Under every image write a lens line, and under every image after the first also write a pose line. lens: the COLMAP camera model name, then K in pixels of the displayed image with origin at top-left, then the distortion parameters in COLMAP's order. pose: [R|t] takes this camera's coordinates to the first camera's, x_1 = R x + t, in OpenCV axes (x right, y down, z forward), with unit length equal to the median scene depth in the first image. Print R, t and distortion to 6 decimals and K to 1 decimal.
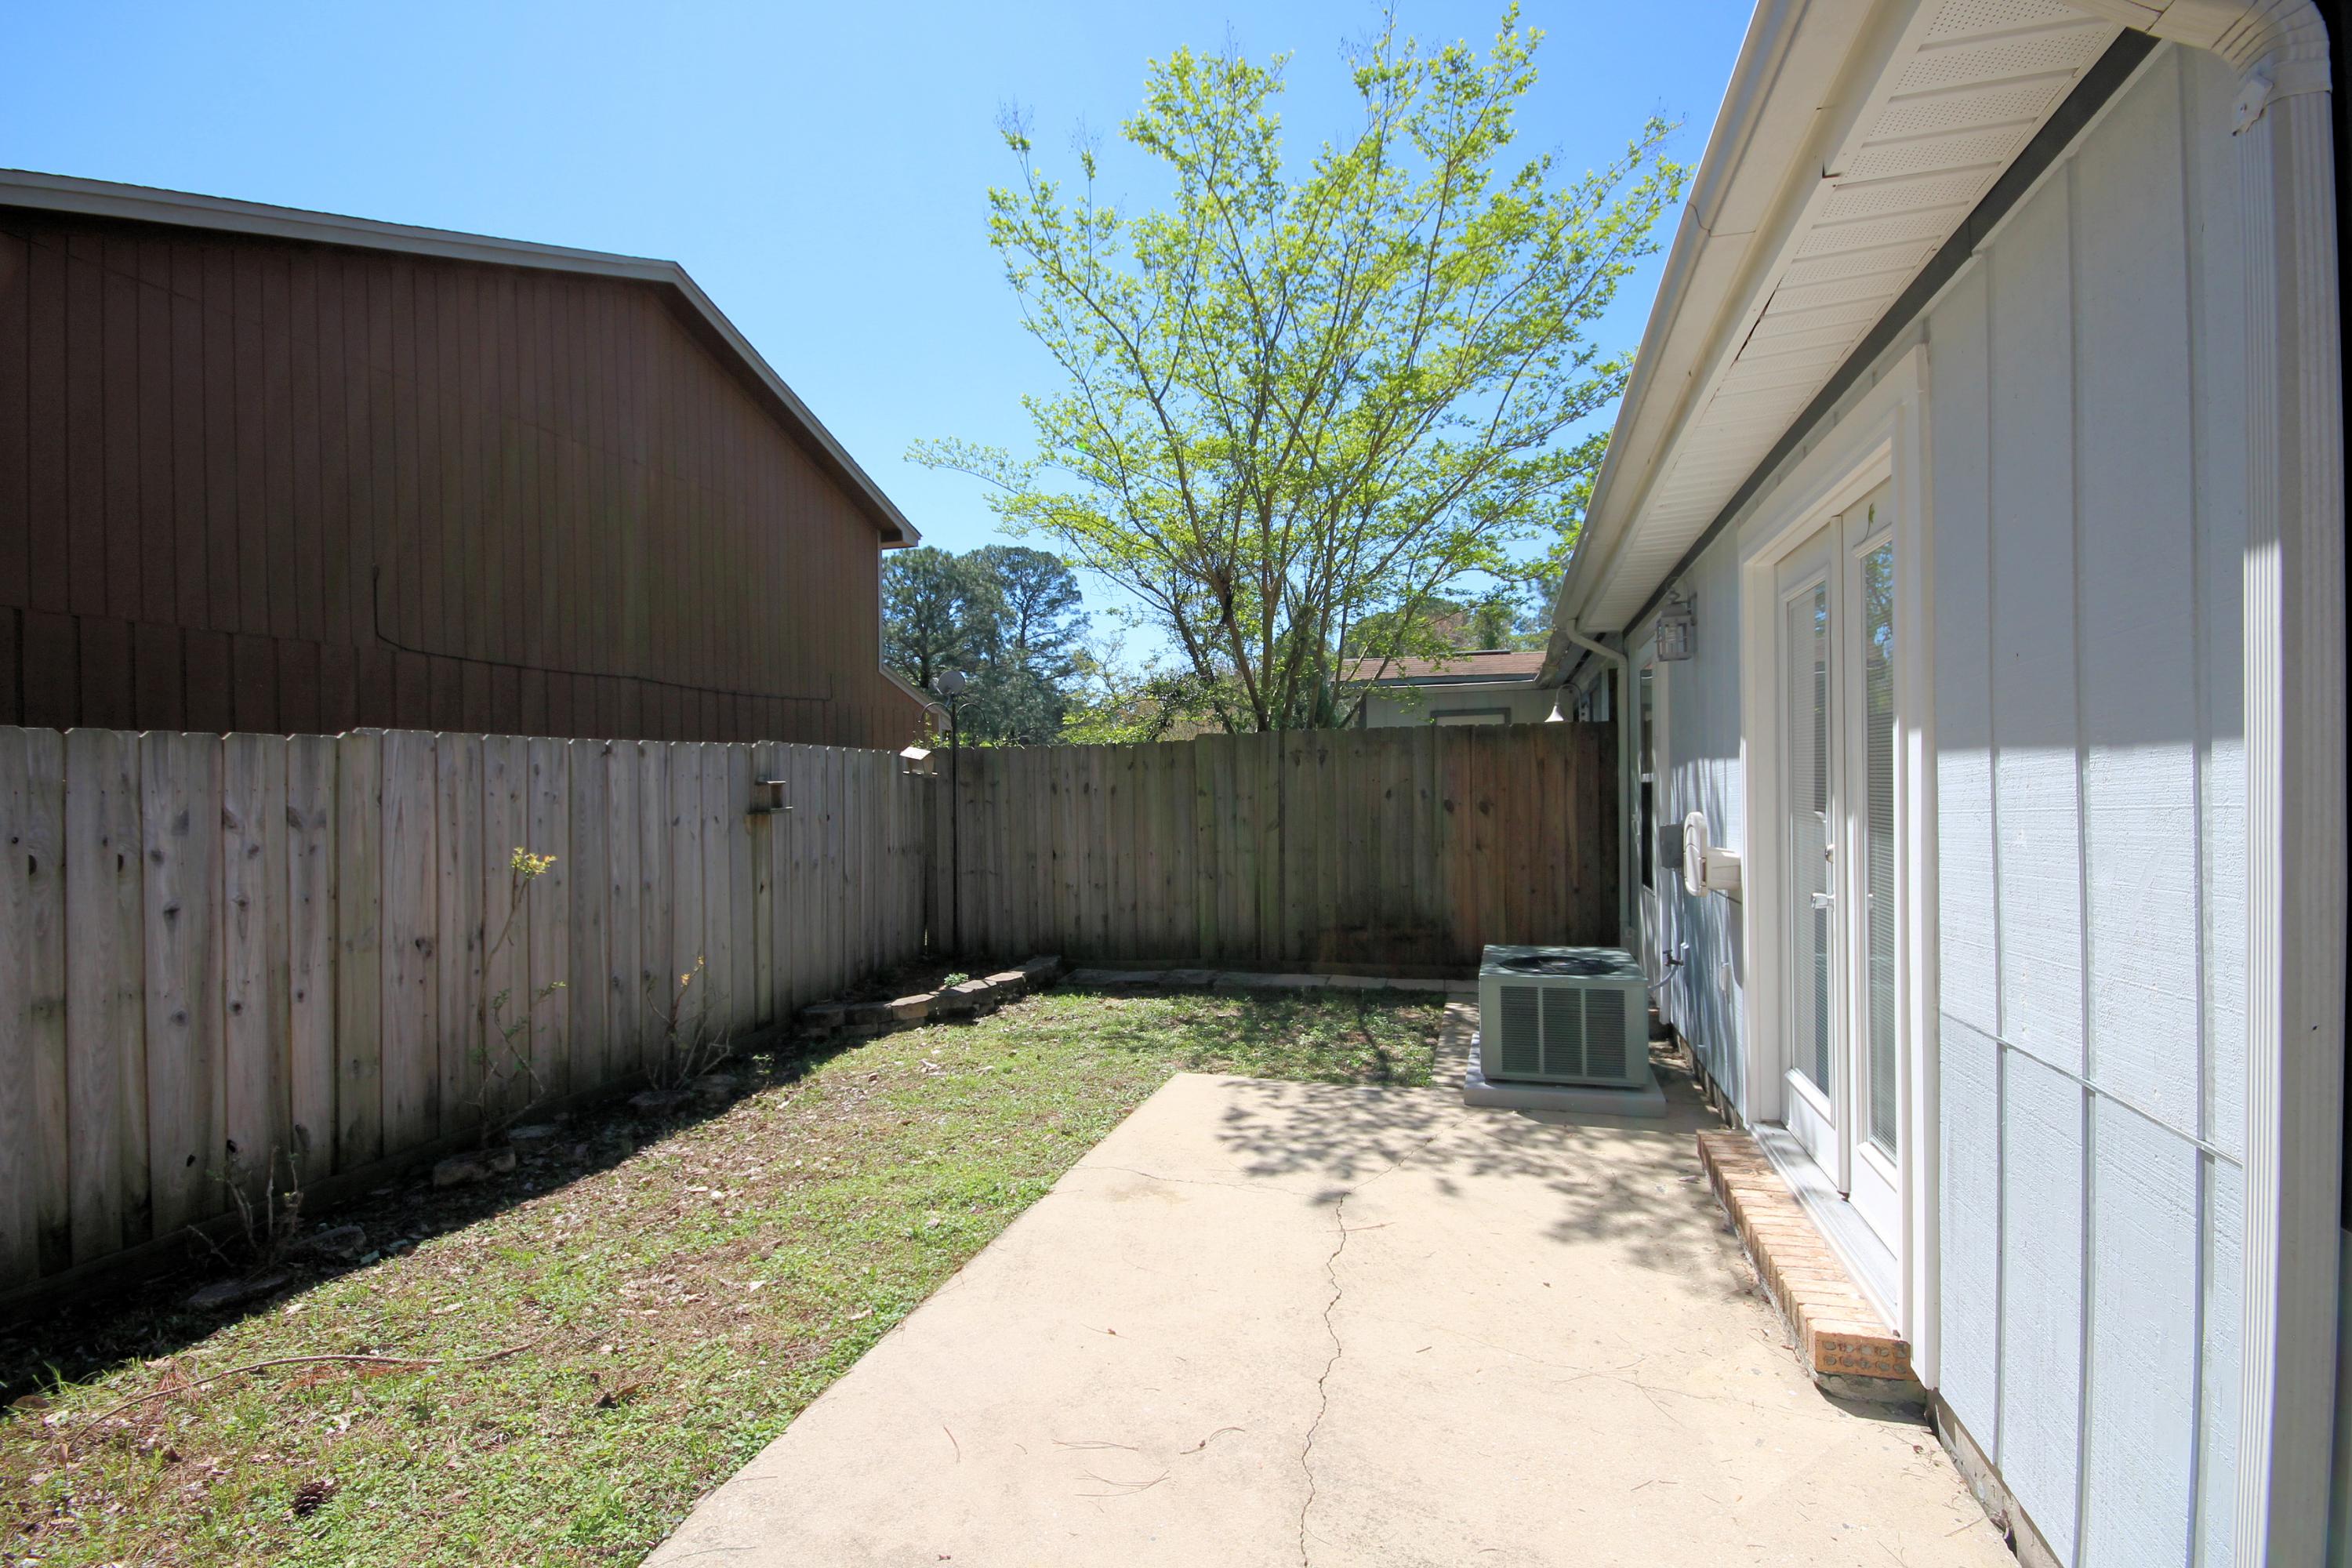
lens RADIAL K [[1083.1, 0, 1218.5], [0, 1083.1, 798.2], [0, 0, 1]] dist [-0.006517, -0.004081]
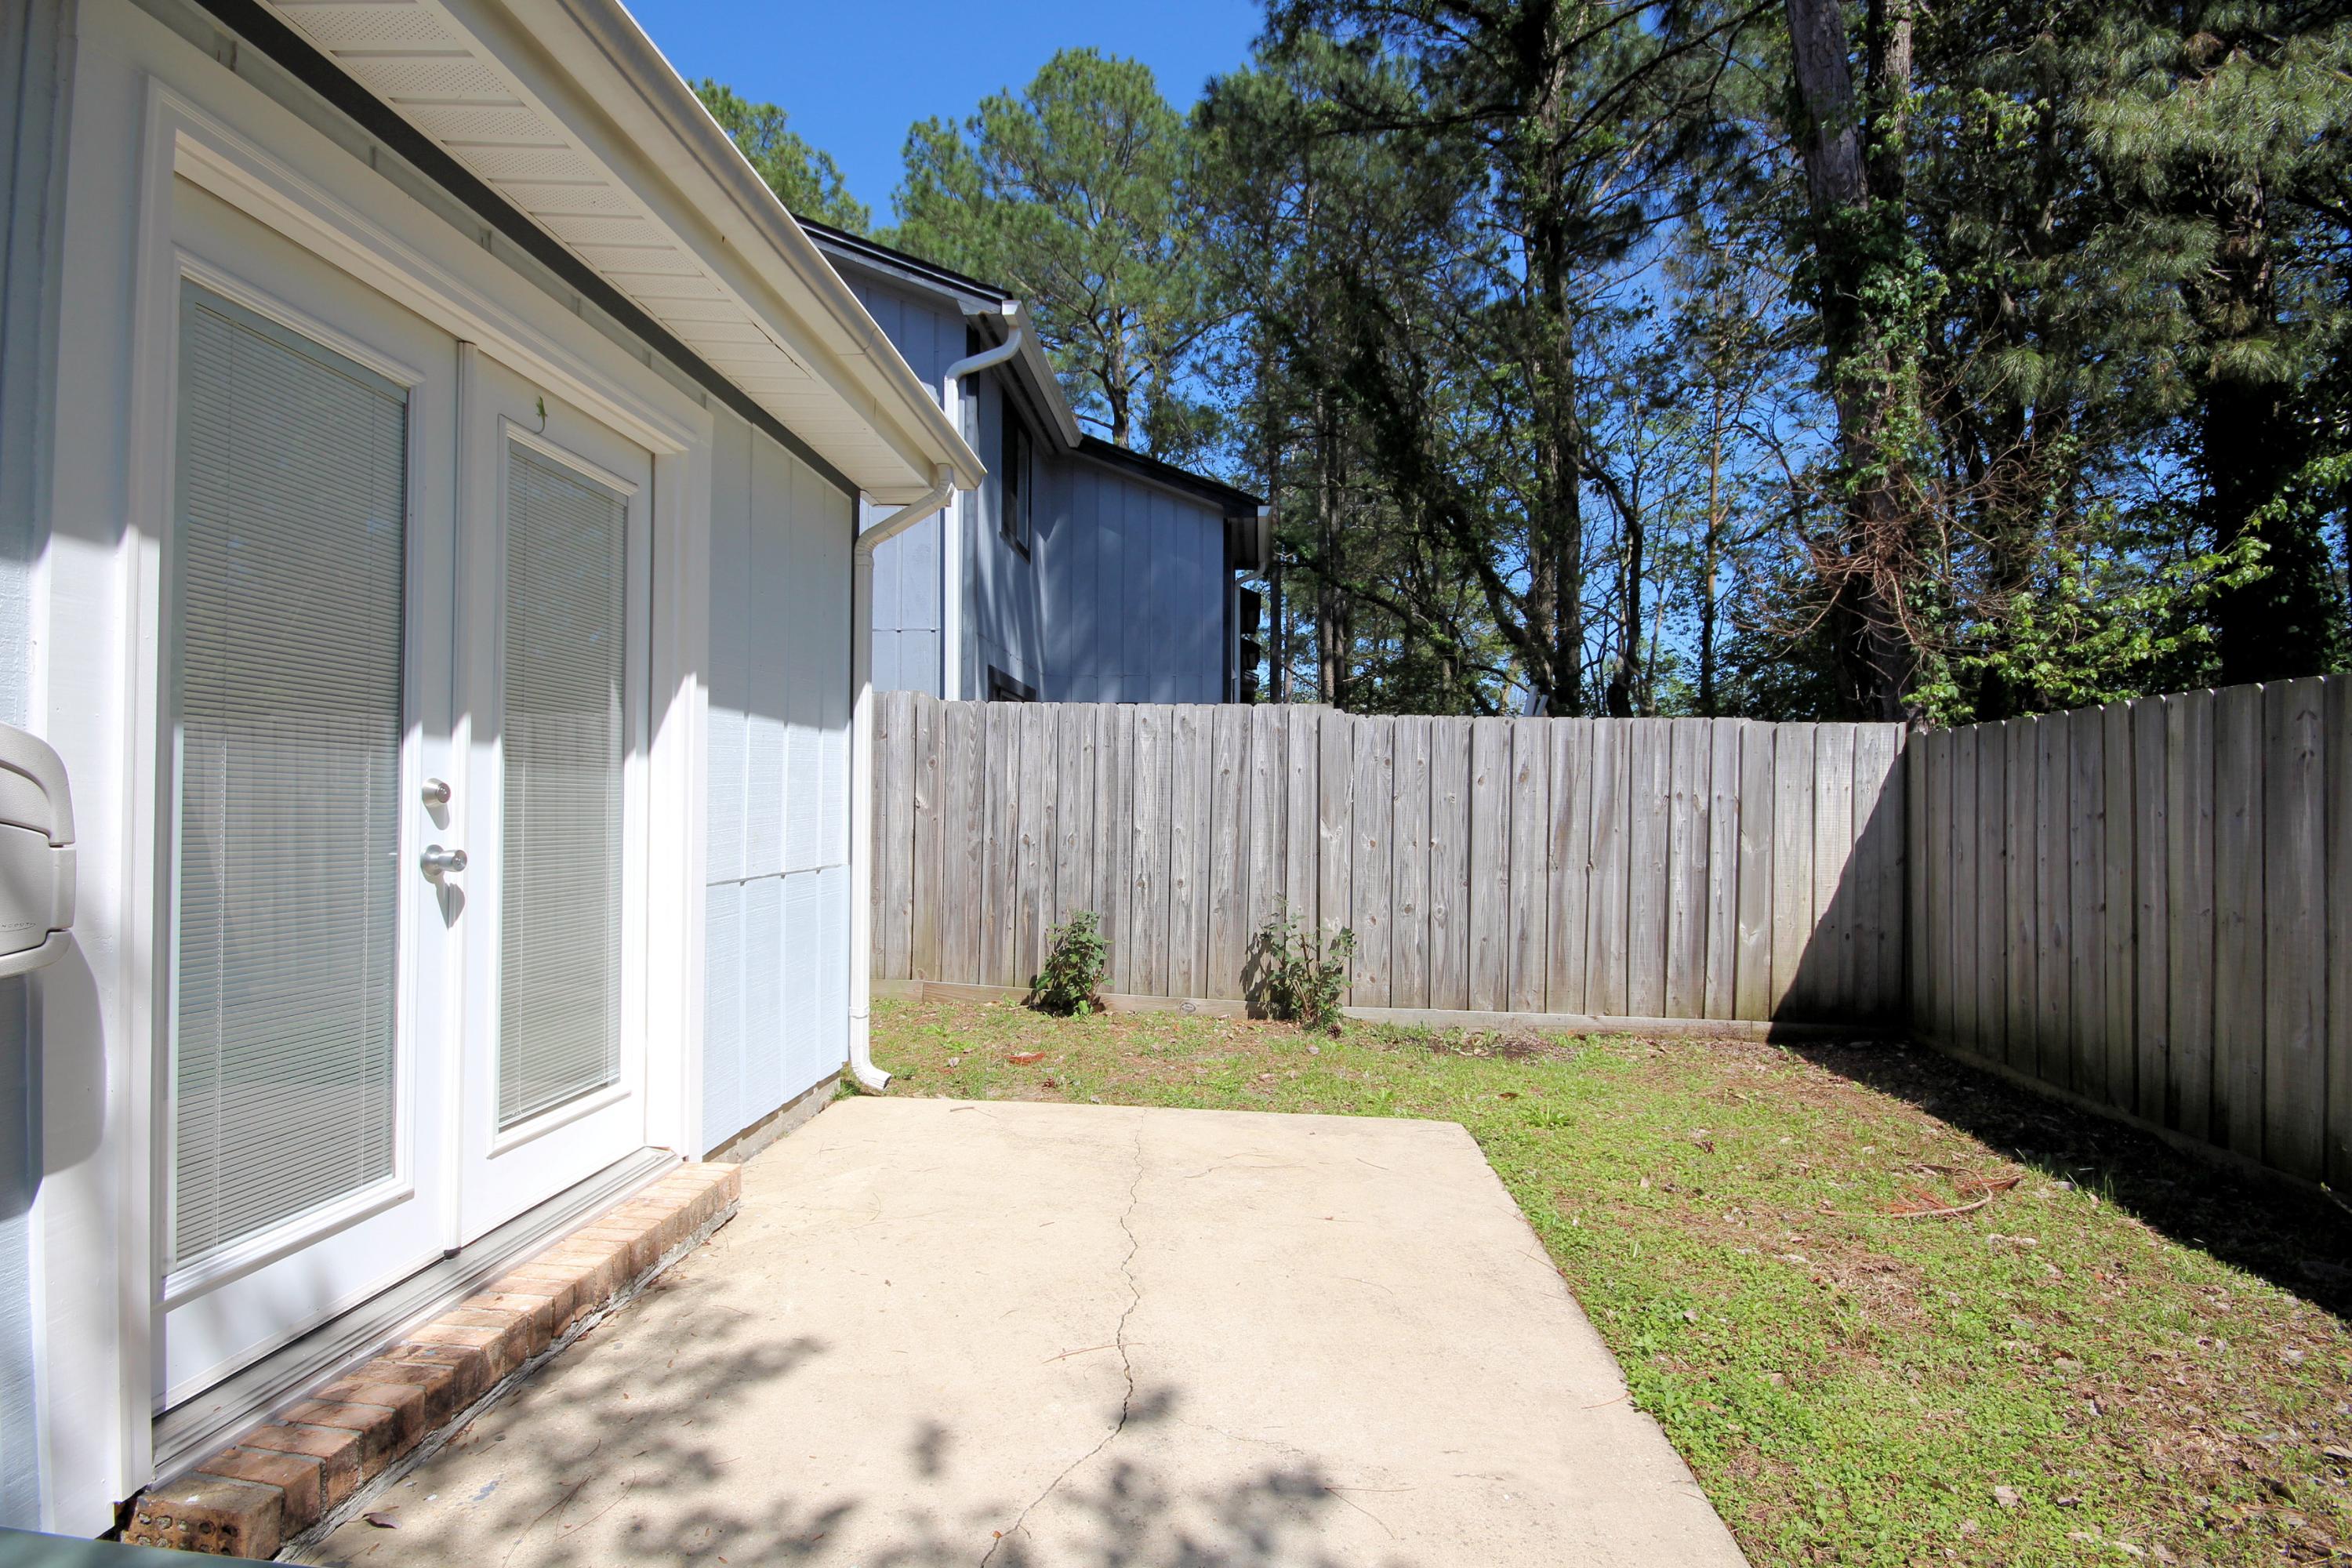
lens RADIAL K [[1083.1, 0, 1192.6], [0, 1083.1, 780.9], [0, 0, 1]] dist [-0.006517, -0.004081]
pose [[-0.979960, -0.001086, -0.199193, 0.162573], [-0.001541, 0.999997, 0.002128, 0.031393], [0.199190, 0.002393, -0.979958, 1.306819]]
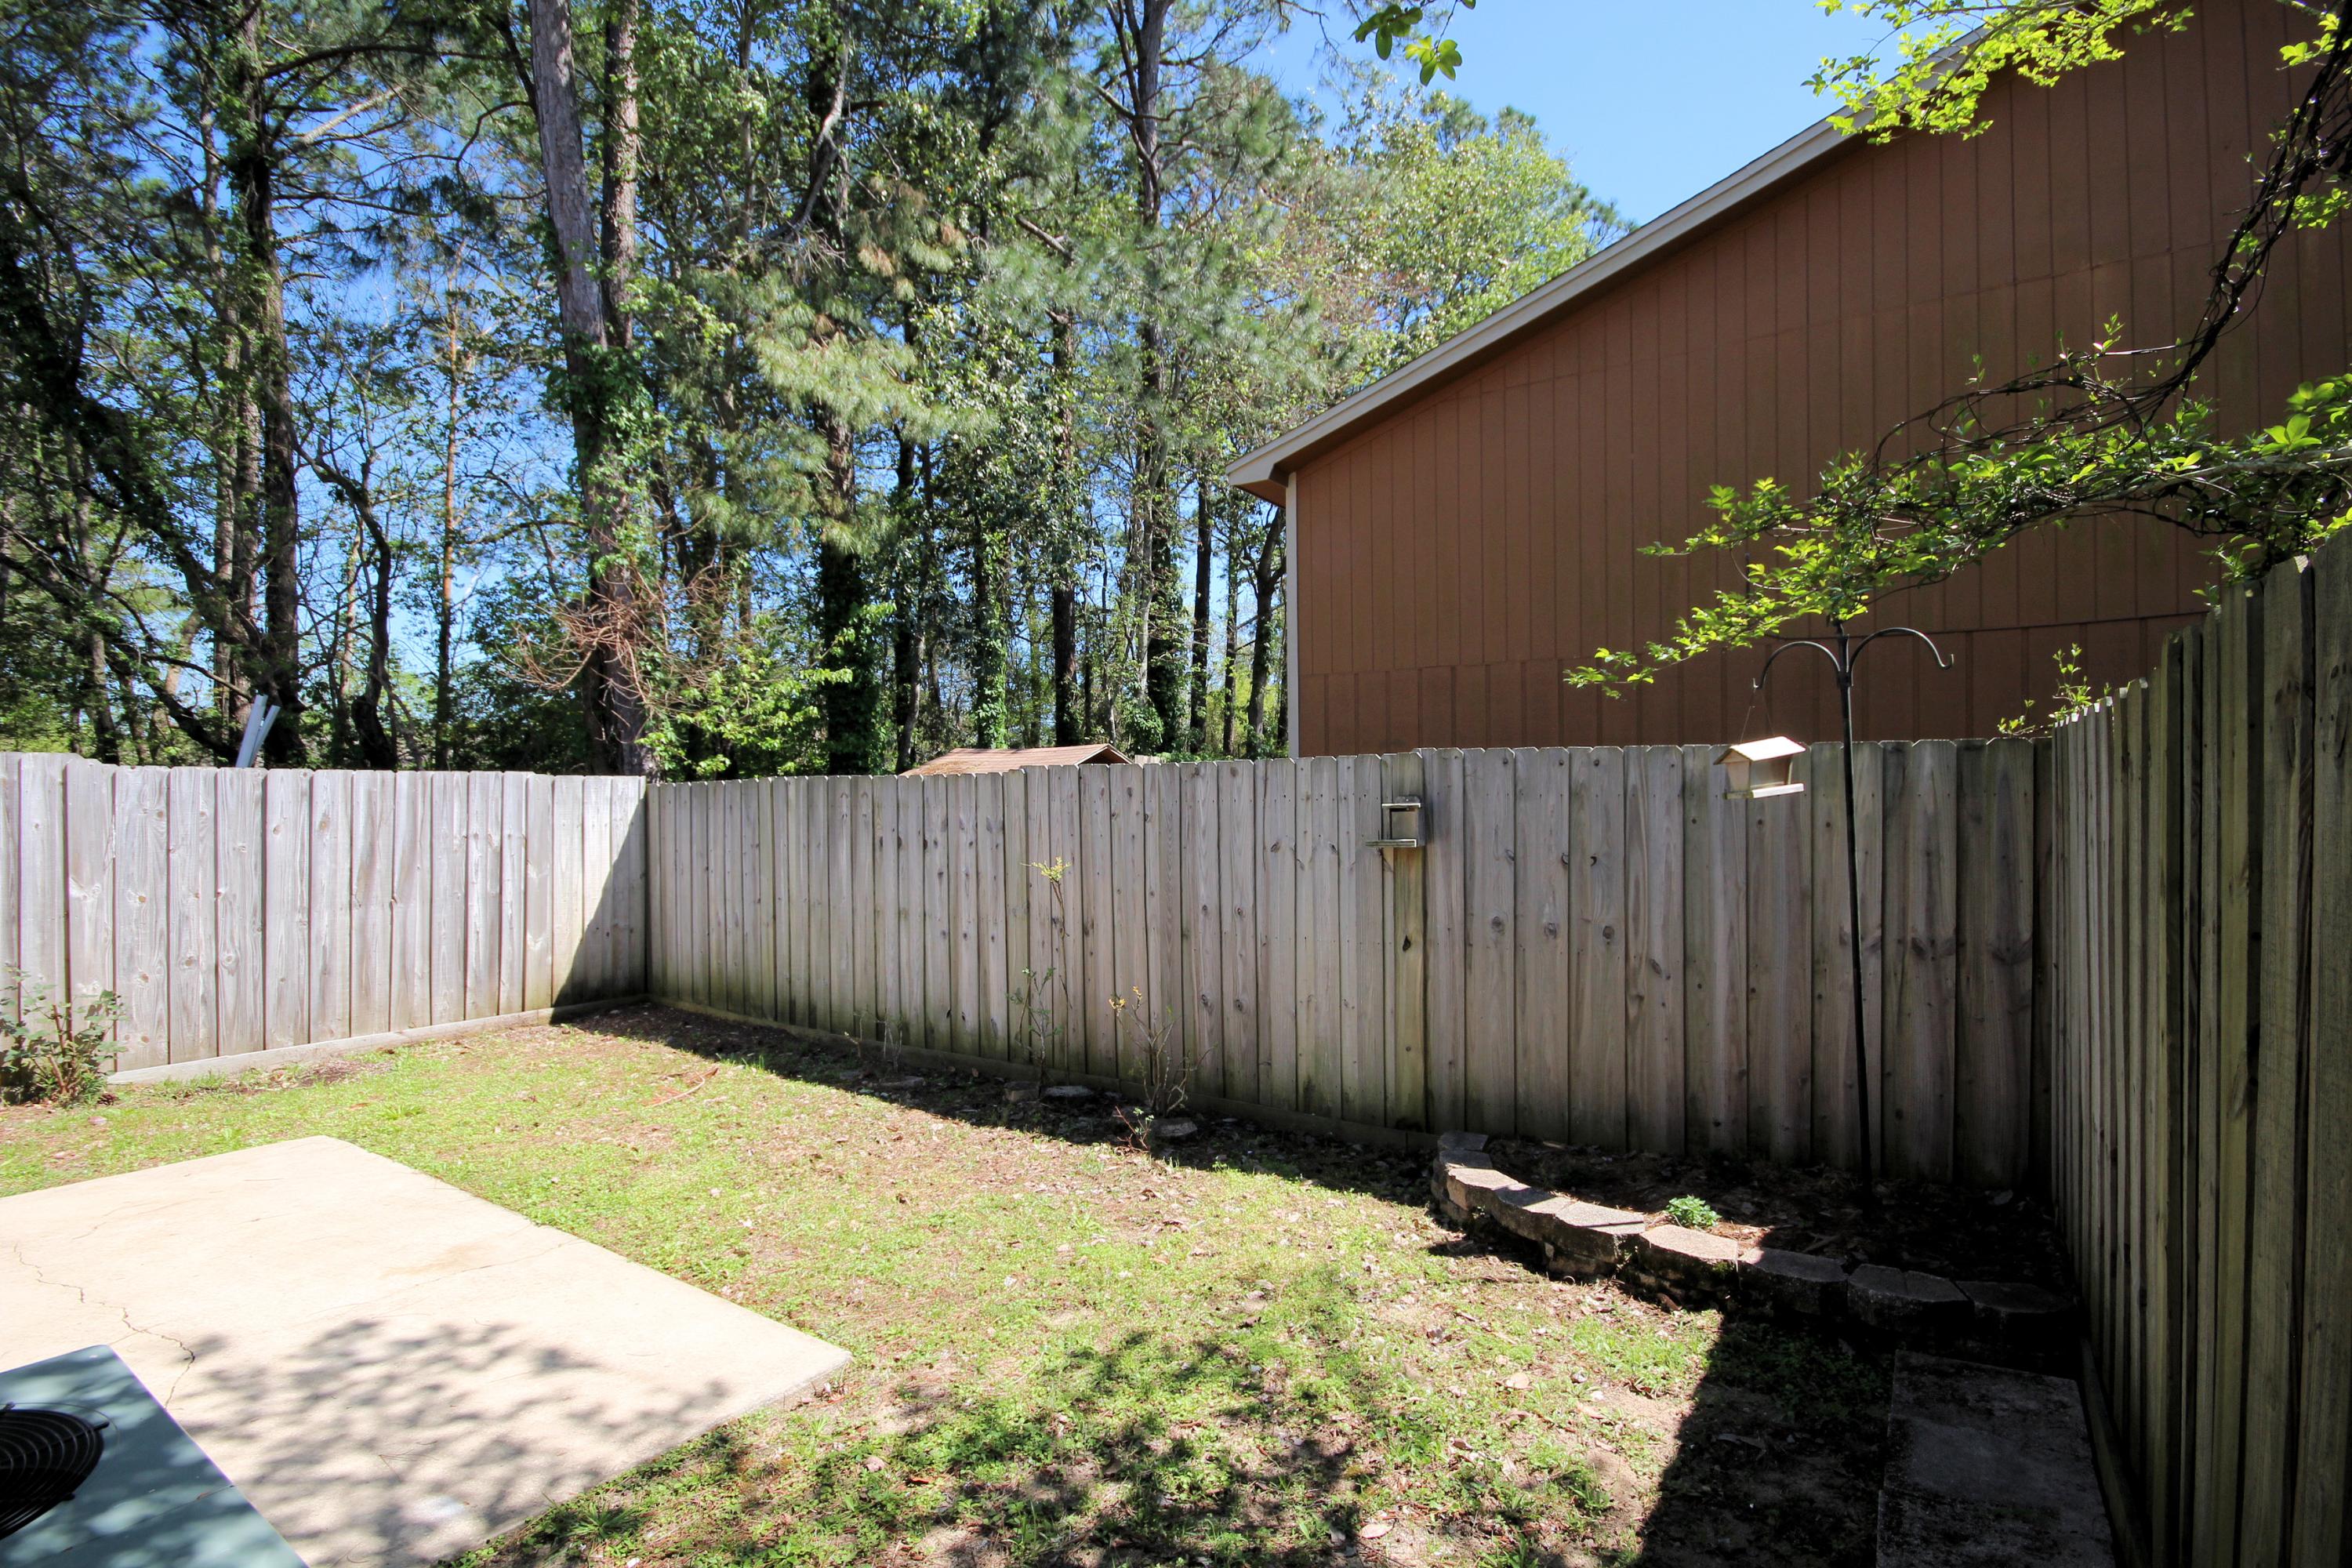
lens RADIAL K [[1083.1, 0, 1145.3], [0, 1083.1, 787.3], [0, 0, 1]] dist [-0.006517, -0.004081]
pose [[-0.329119, 0.011645, -0.944217, 0.522412], [-0.005730, 0.999881, 0.014329, -0.054625], [0.944271, 0.010126, -0.329013, 1.613435]]
